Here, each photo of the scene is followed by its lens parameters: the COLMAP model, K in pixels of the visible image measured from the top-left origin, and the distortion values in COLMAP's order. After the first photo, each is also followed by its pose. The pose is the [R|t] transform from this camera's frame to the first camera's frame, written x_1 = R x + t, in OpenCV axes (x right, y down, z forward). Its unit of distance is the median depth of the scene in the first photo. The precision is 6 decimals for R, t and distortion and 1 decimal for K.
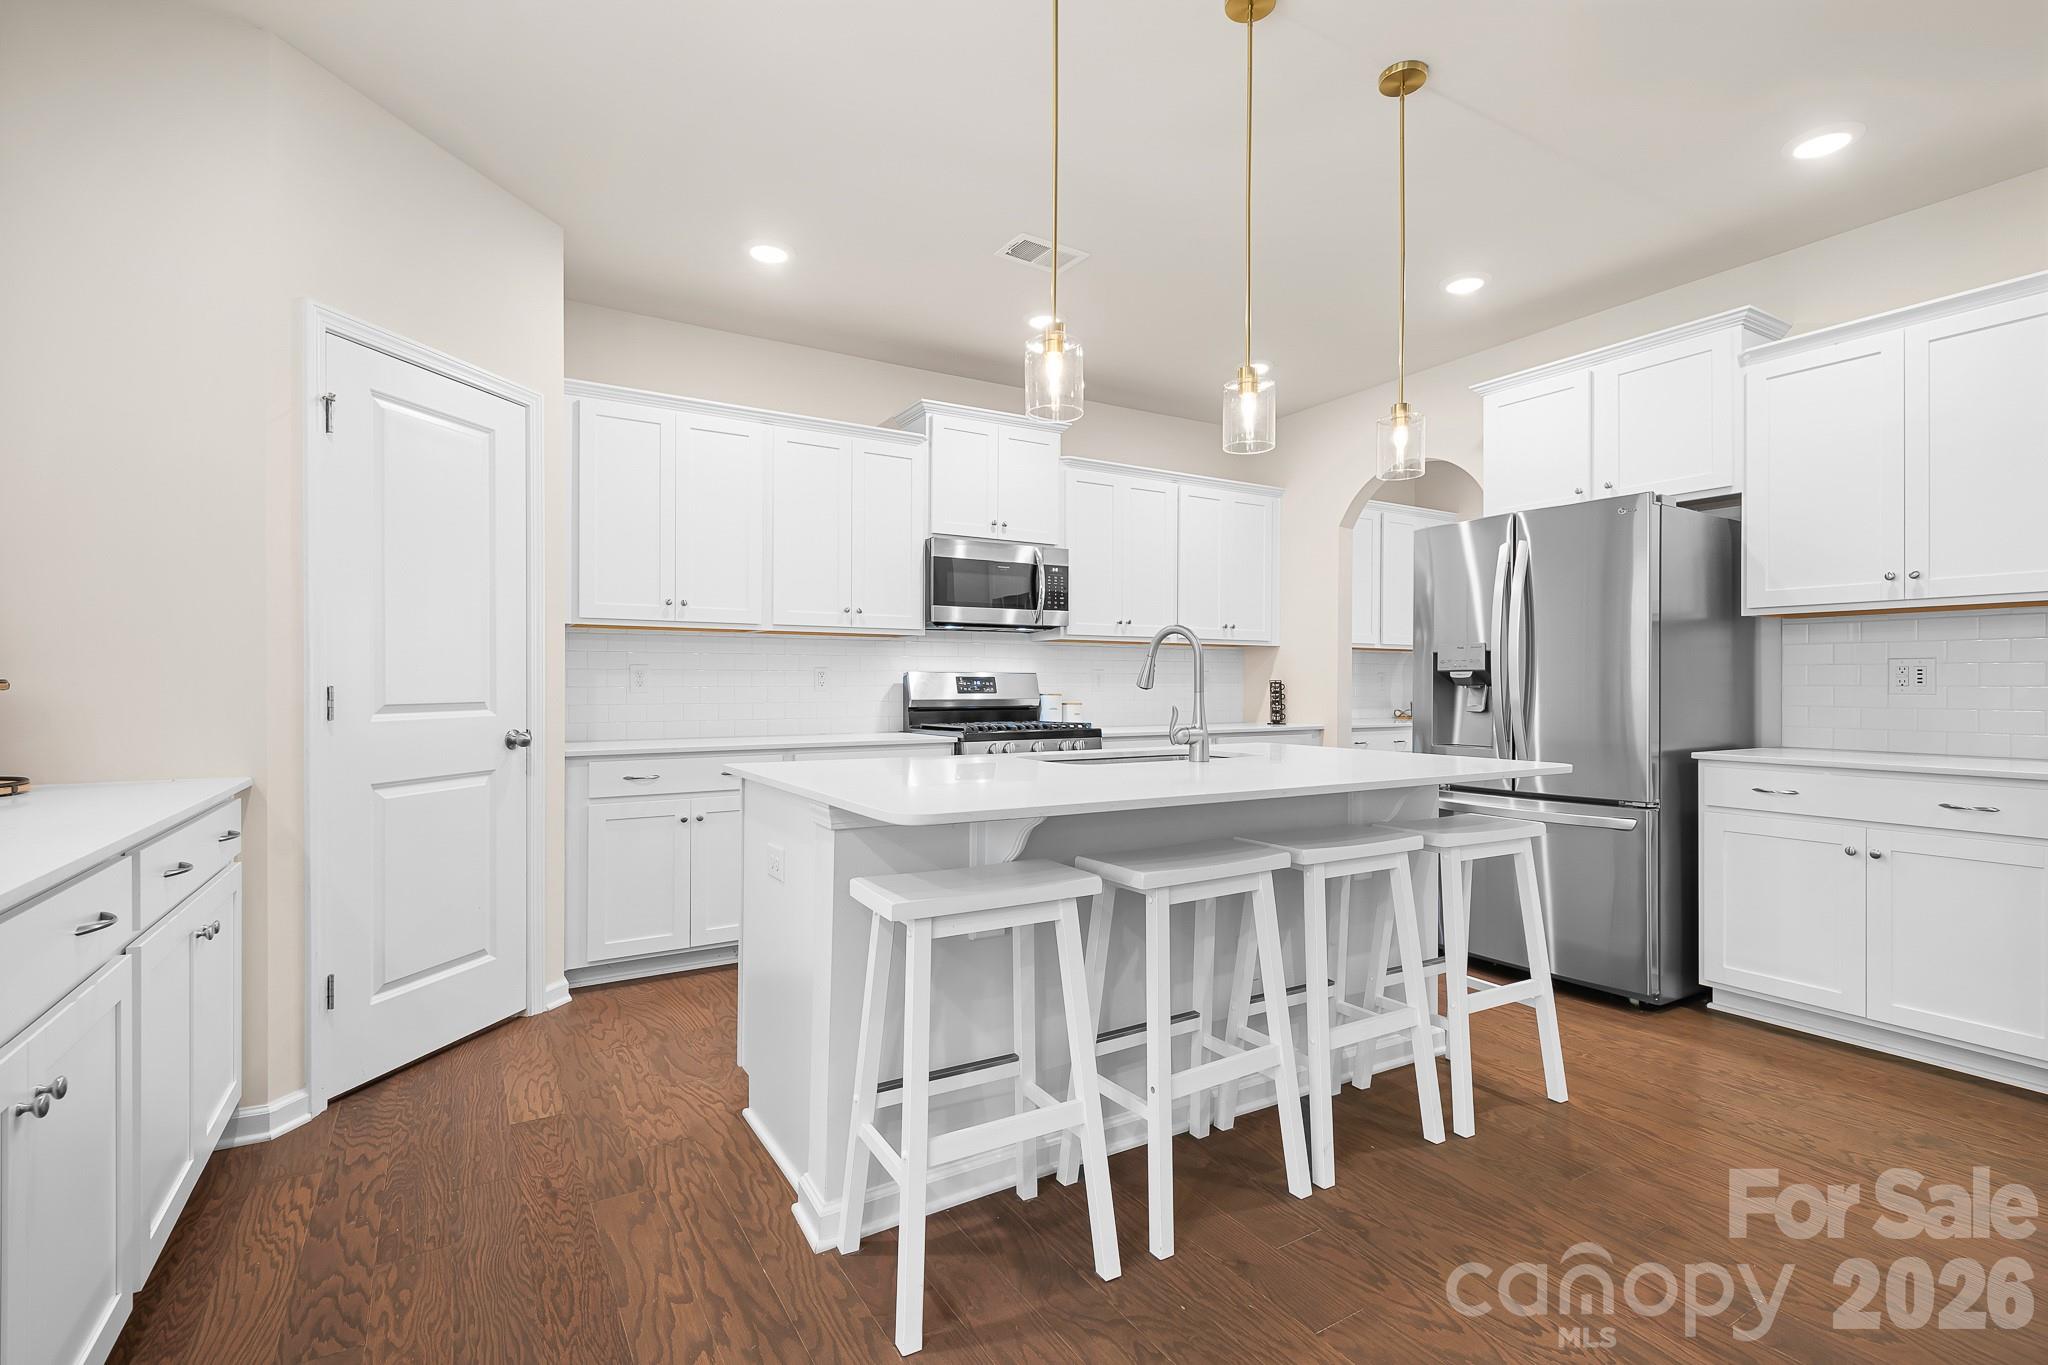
lens RADIAL K [[952.8, 0, 1040.8], [0, 952.8, 675.2], [0, 0, 1]] dist [-0.000002, -0.001356]
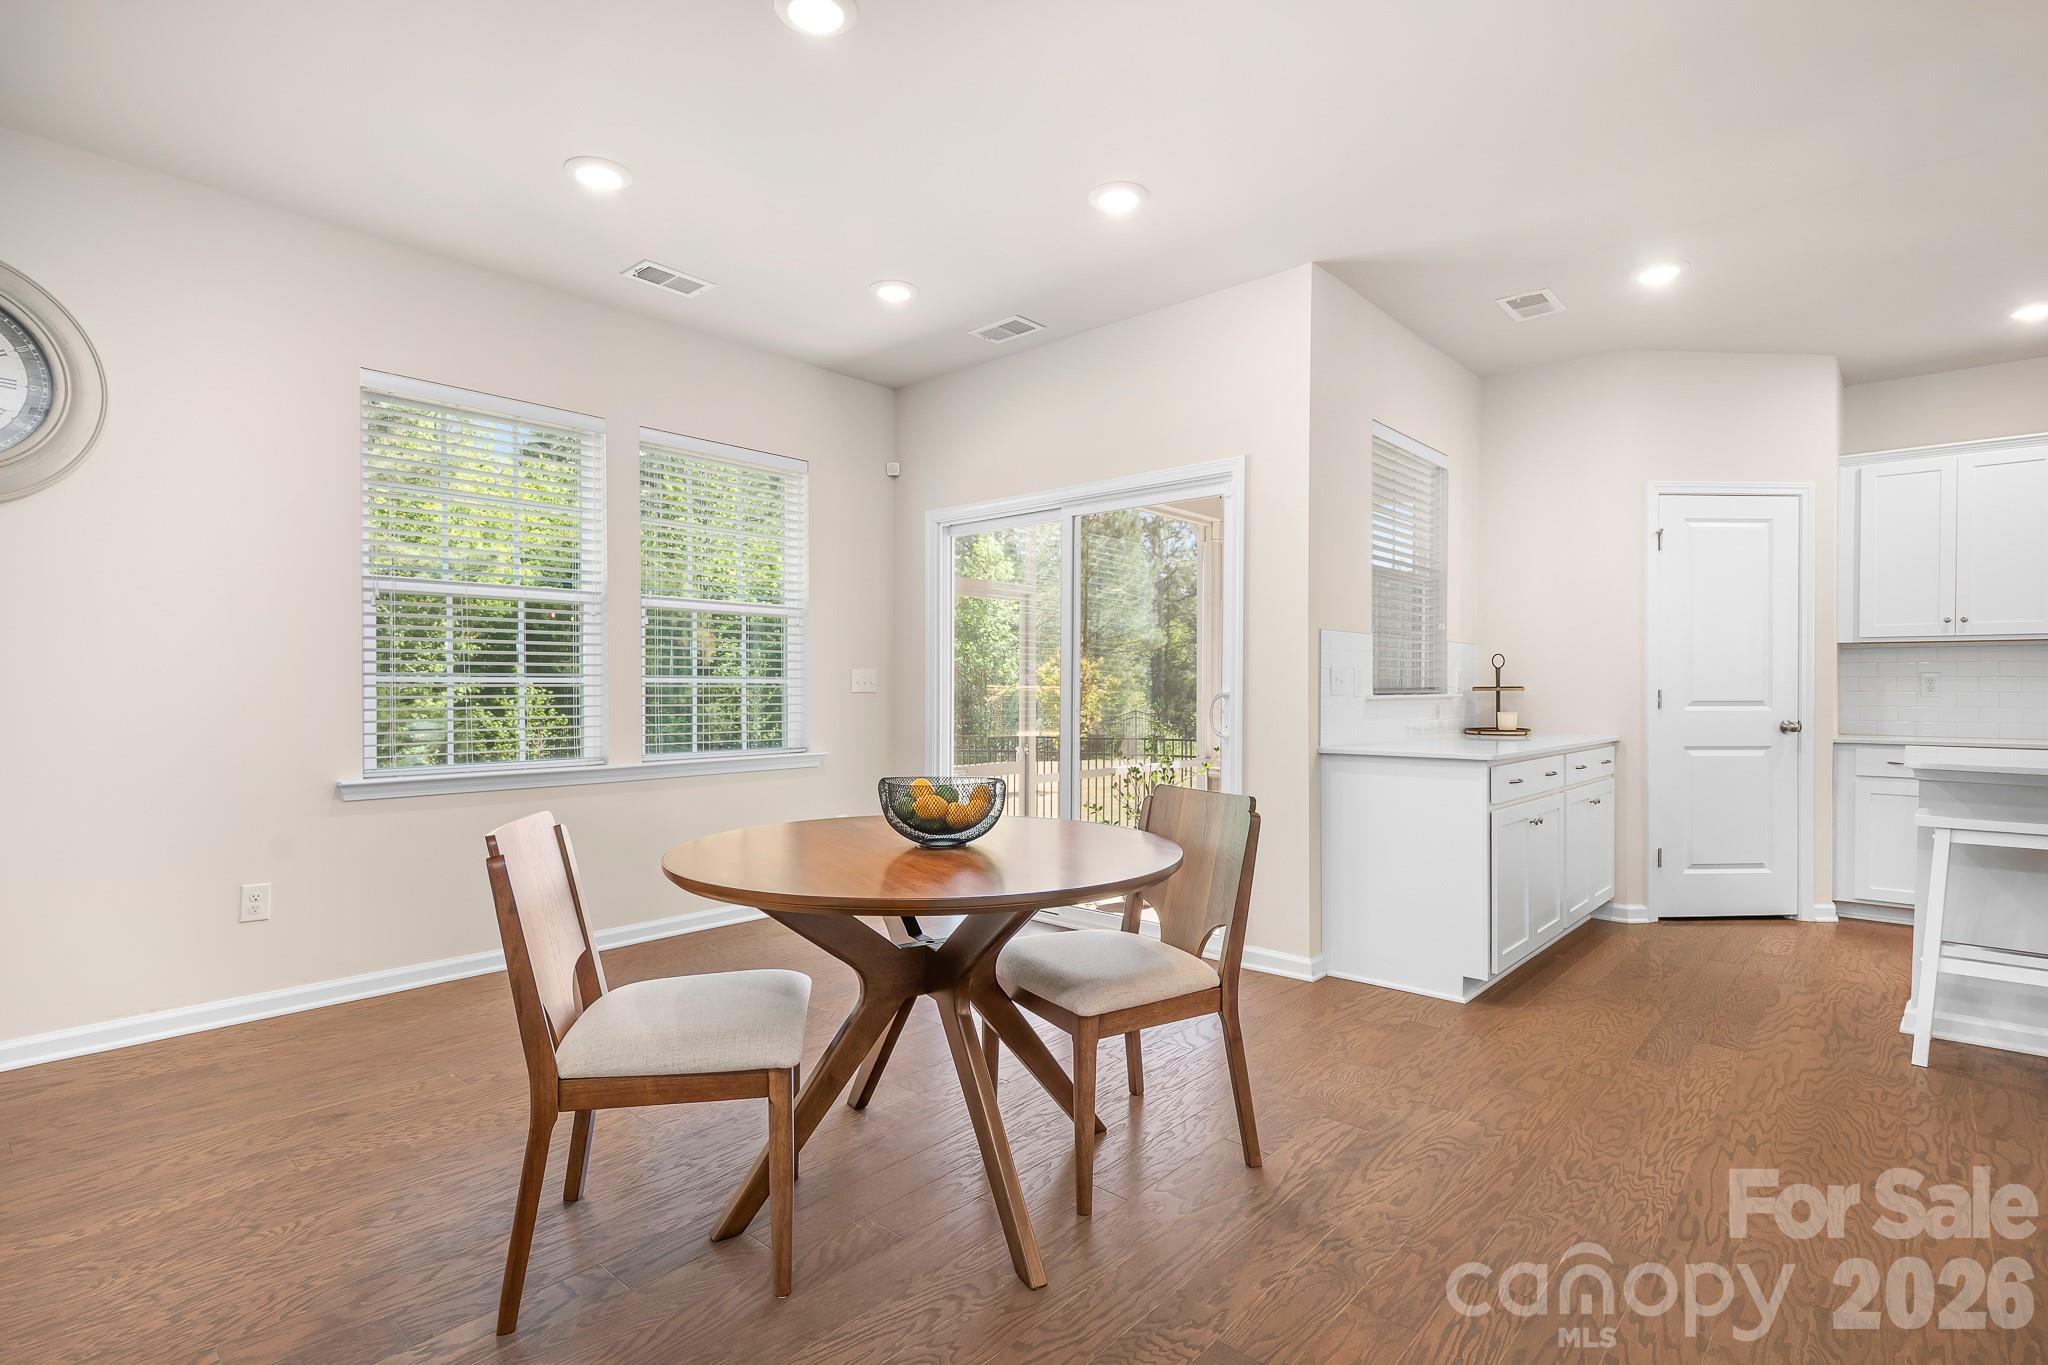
lens RADIAL K [[952.8, 0, 1036.4], [0, 952.8, 696.1], [0, 0, 1]] dist [-0.000002, -0.001356]
pose [[0.281019, 0.013121, -0.959612, 0.424638], [0.006615, 0.999856, 0.015608, -0.008400], [0.959679, -0.010734, 0.280892, -0.417536]]
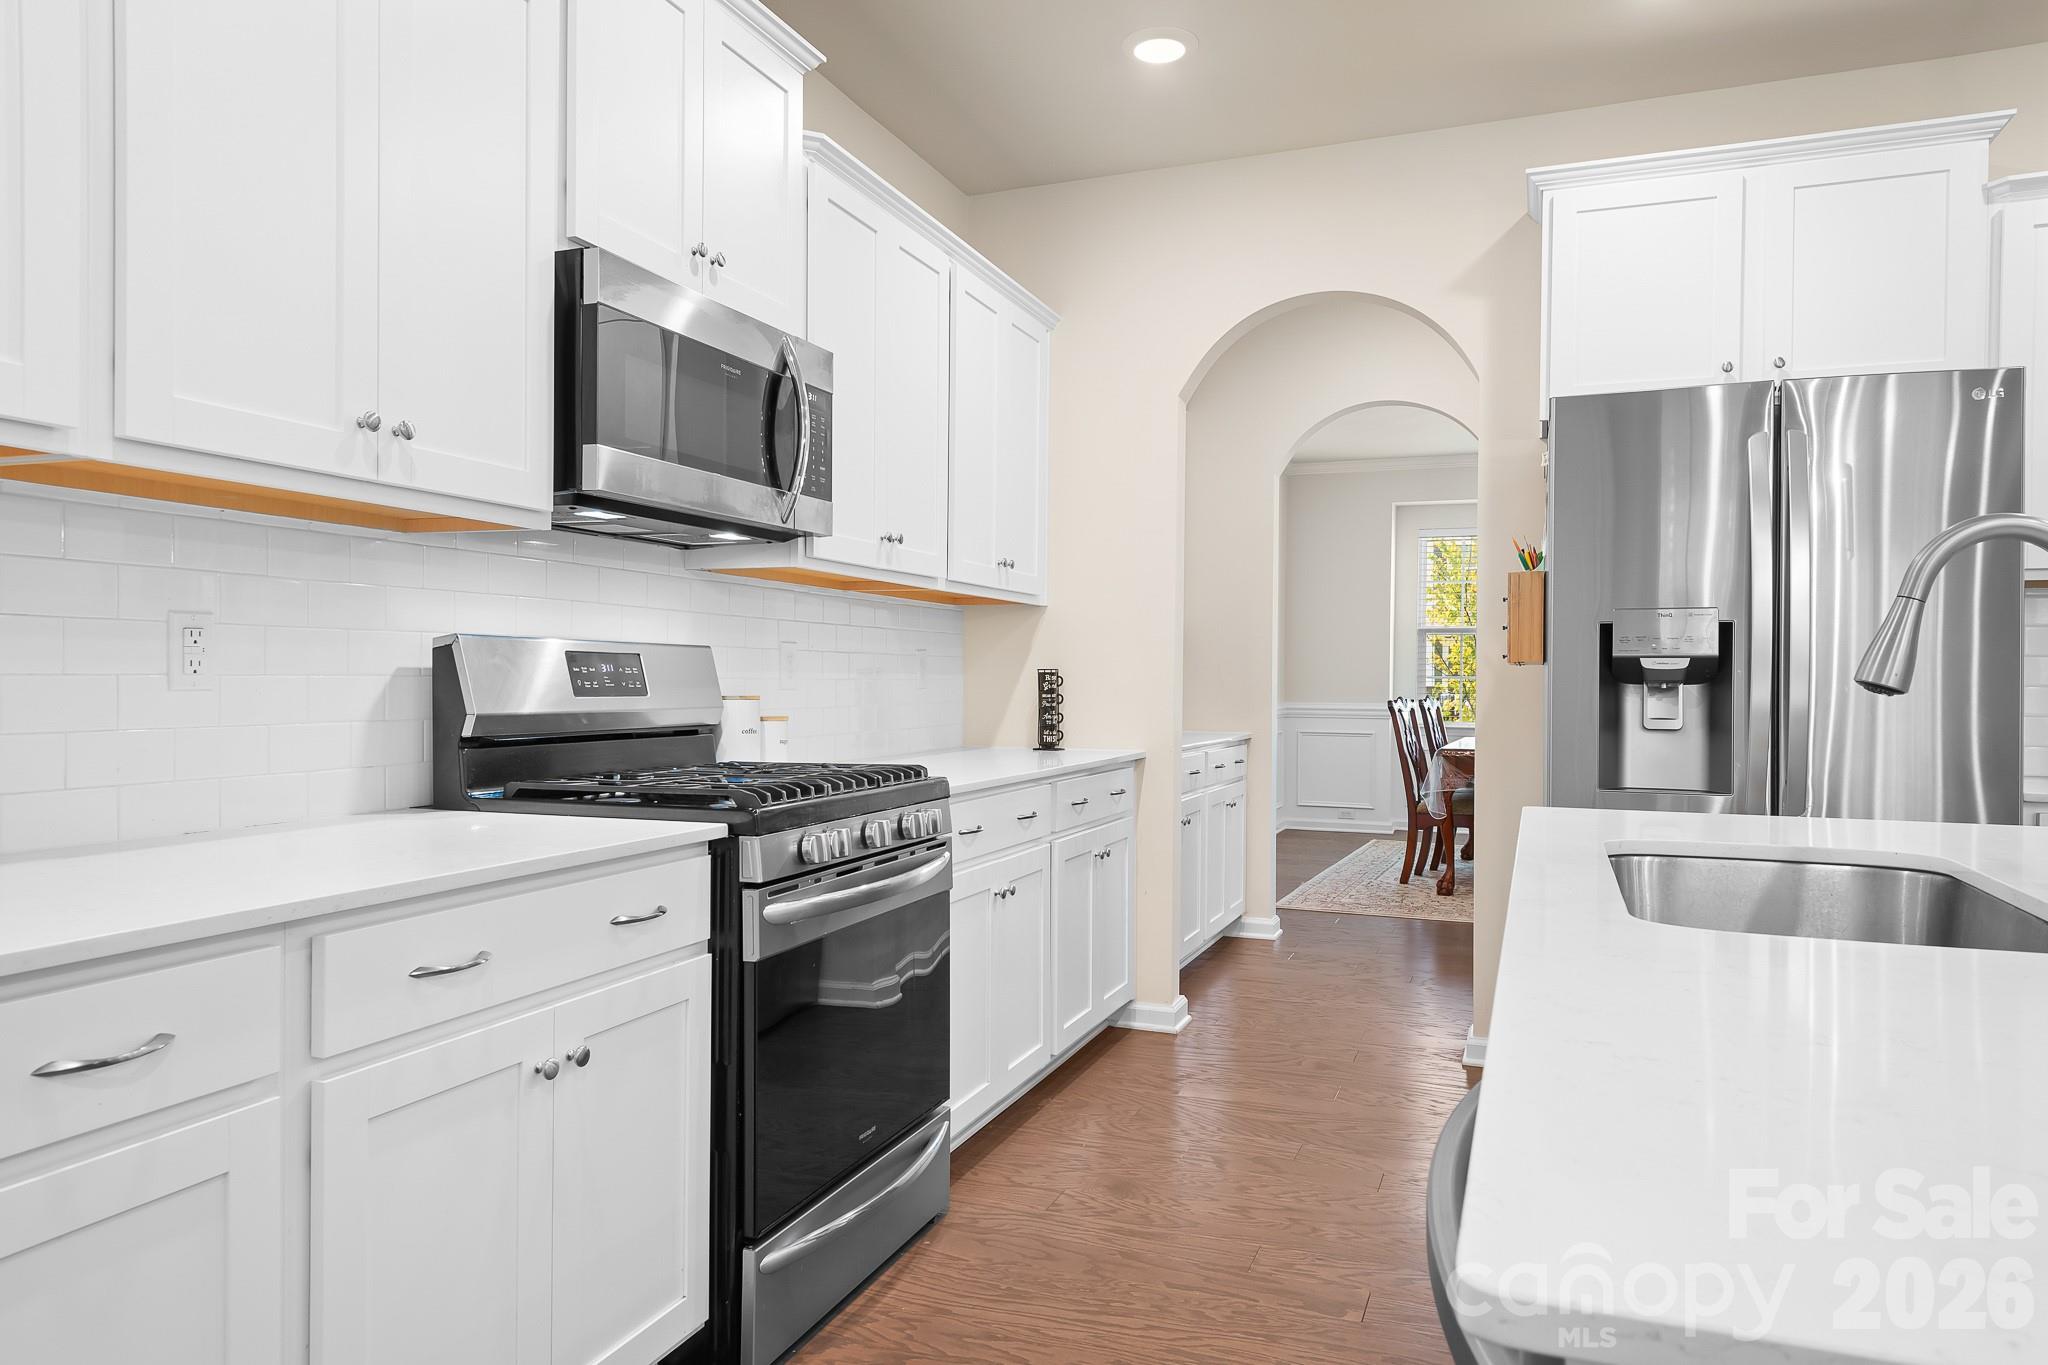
lens RADIAL K [[1329.8, 0, 1027.1], [0, 1329.8, 687.8], [0, 0, 1]] dist [0.007171, 0.000117]
pose [[0.798944, 0.001997, 0.601402, -0.316210], [-0.014714, 0.999760, 0.016228, 0.006127], [-0.601226, -0.021814, 0.798782, 0.584527]]
